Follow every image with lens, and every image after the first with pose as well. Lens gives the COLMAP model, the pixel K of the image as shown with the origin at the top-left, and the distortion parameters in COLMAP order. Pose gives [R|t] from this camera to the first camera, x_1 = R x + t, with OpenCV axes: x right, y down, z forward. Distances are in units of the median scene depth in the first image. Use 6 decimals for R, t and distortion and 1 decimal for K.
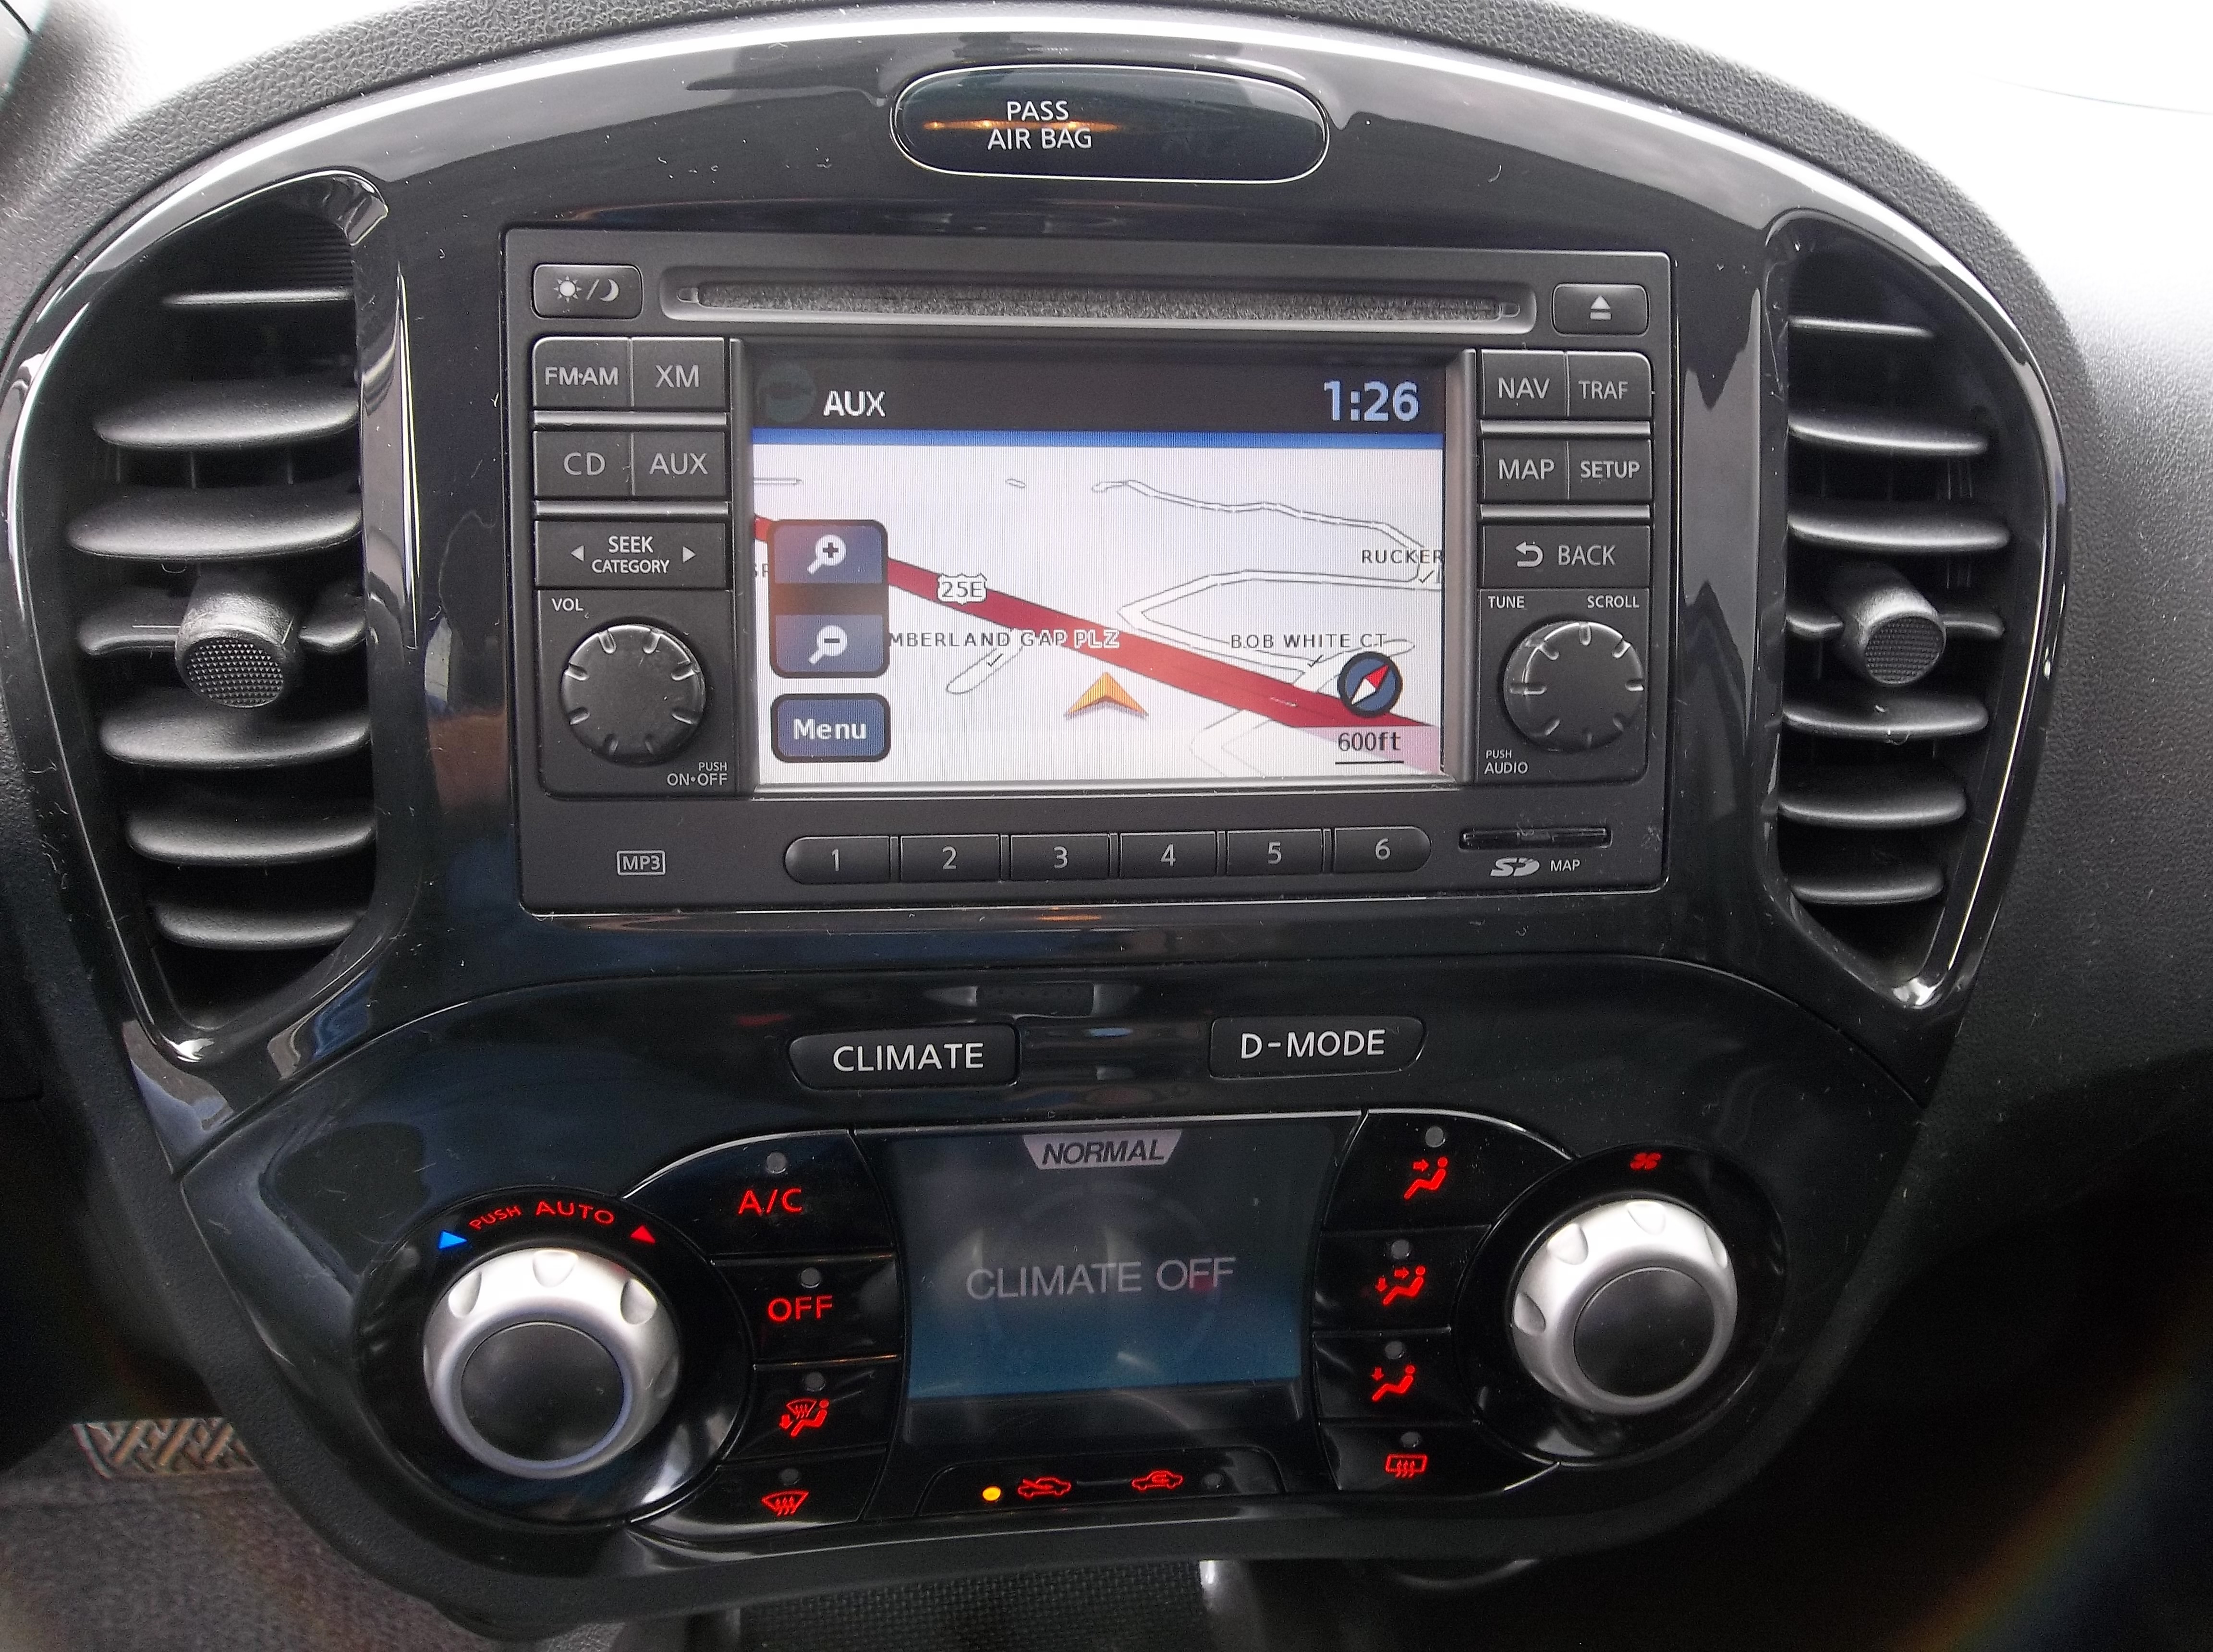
lens RADIAL K [[1818.2, 0, 1105.2], [0, 1818.2, 864.9], [0, 0, 1]] dist [-0.022991, 0.001184]
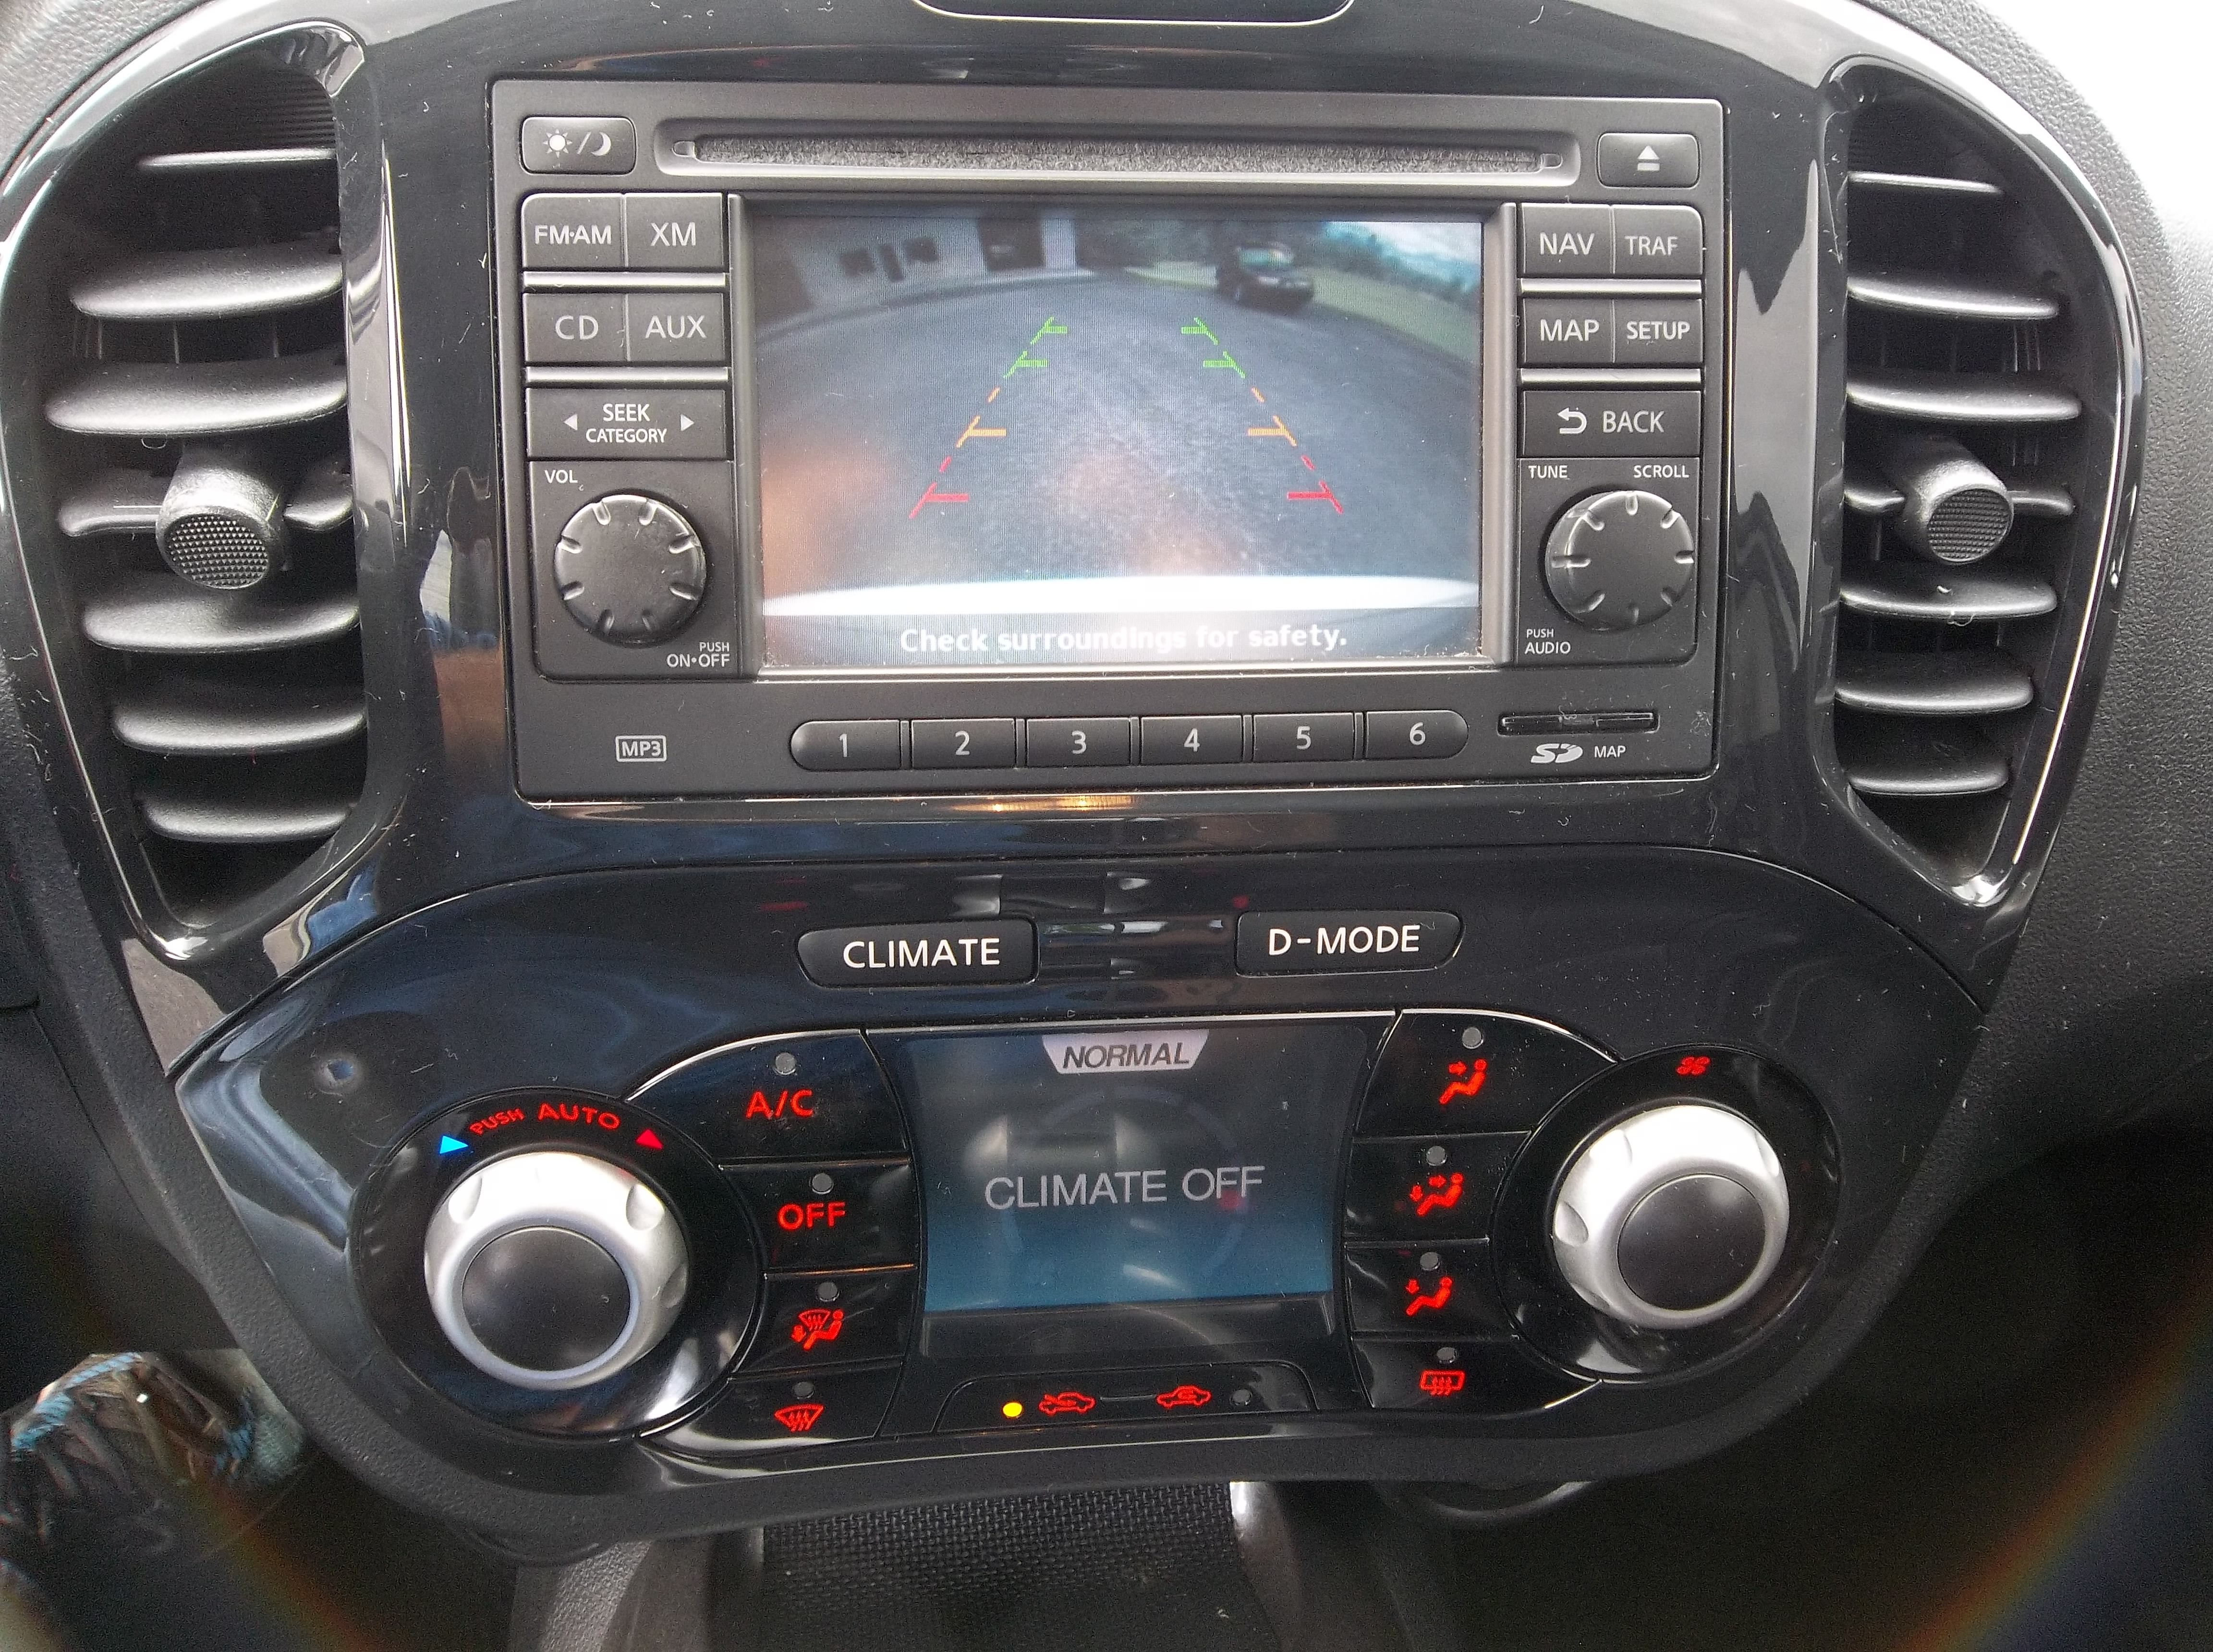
lens RADIAL K [[1818.2, 0, 1105.2], [0, 1818.2, 864.9], [0, 0, 1]] dist [-0.022991, 0.001184]
pose [[0.999804, -0.003360, -0.019504, 0.007401], [0.003816, 0.999719, 0.023378, 0.036877], [0.019420, -0.023448, 0.999536, 0.043257]]
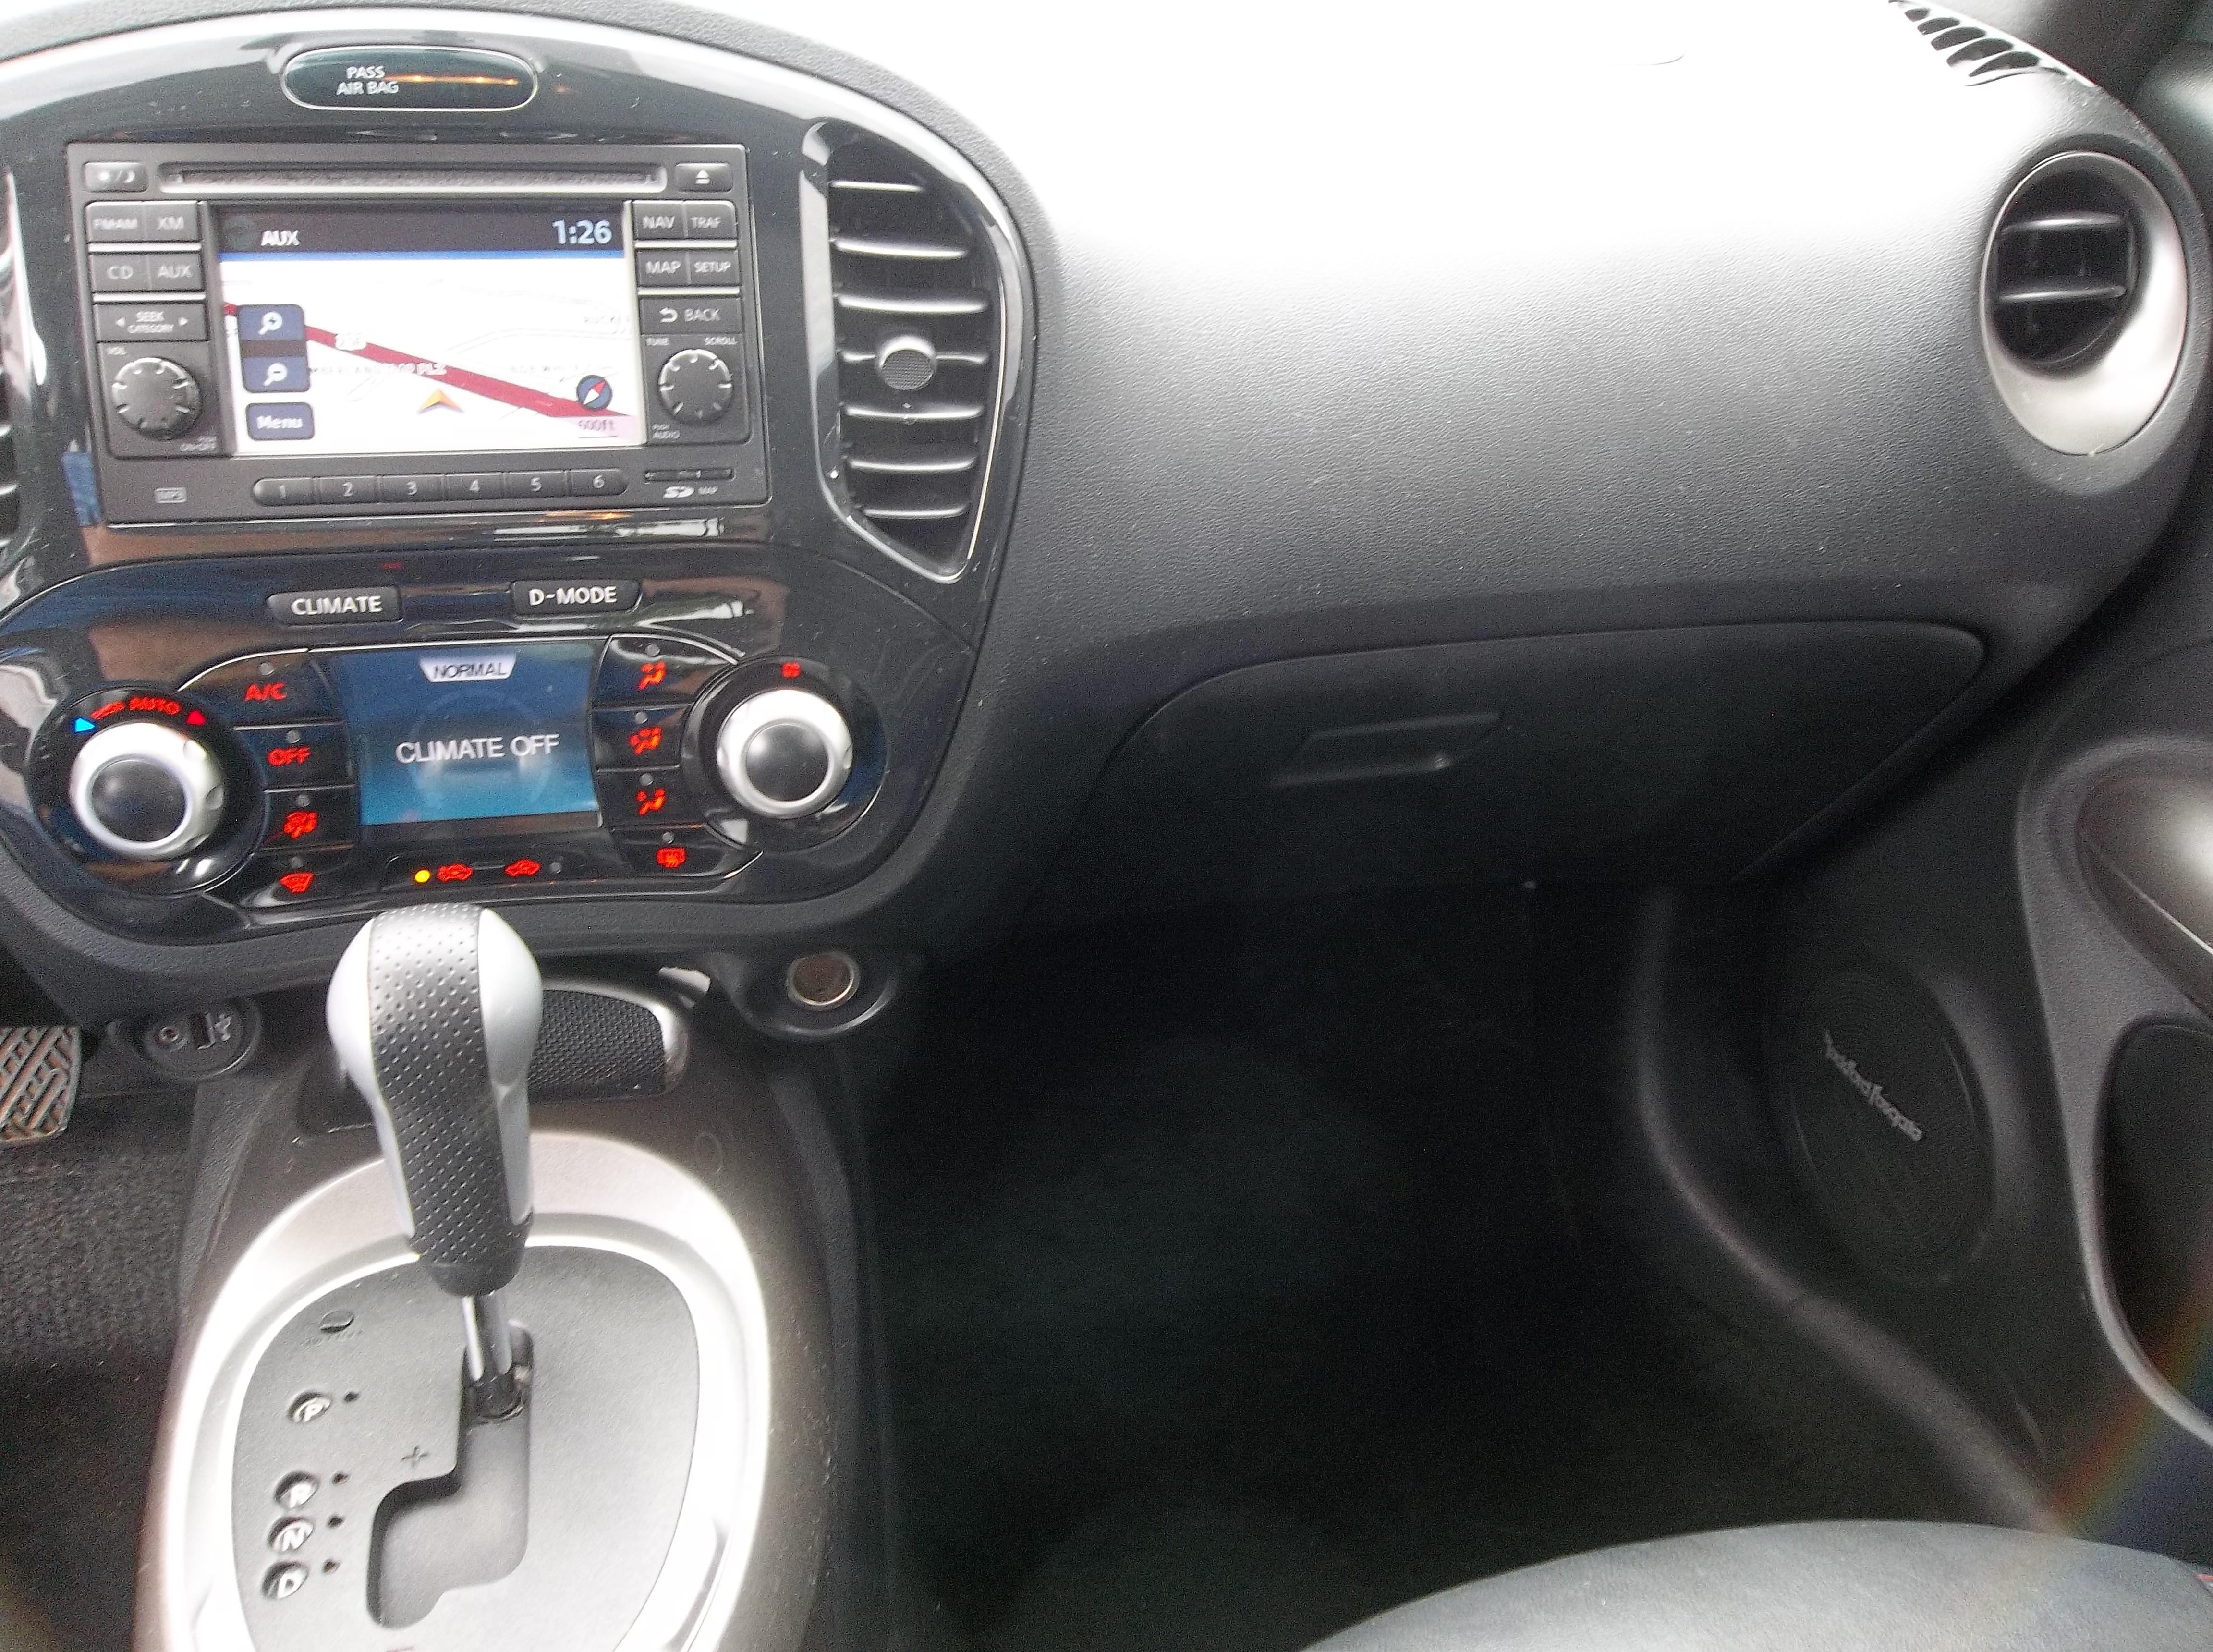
lens RADIAL K [[1818.2, 0, 1105.2], [0, 1818.2, 864.9], [0, 0, 1]] dist [-0.022991, 0.001184]
pose [[0.995166, -0.045102, 0.087241, 0.477891], [0.040808, 0.997896, 0.050386, 0.300610], [-0.089330, -0.046582, 0.994912, -0.858678]]
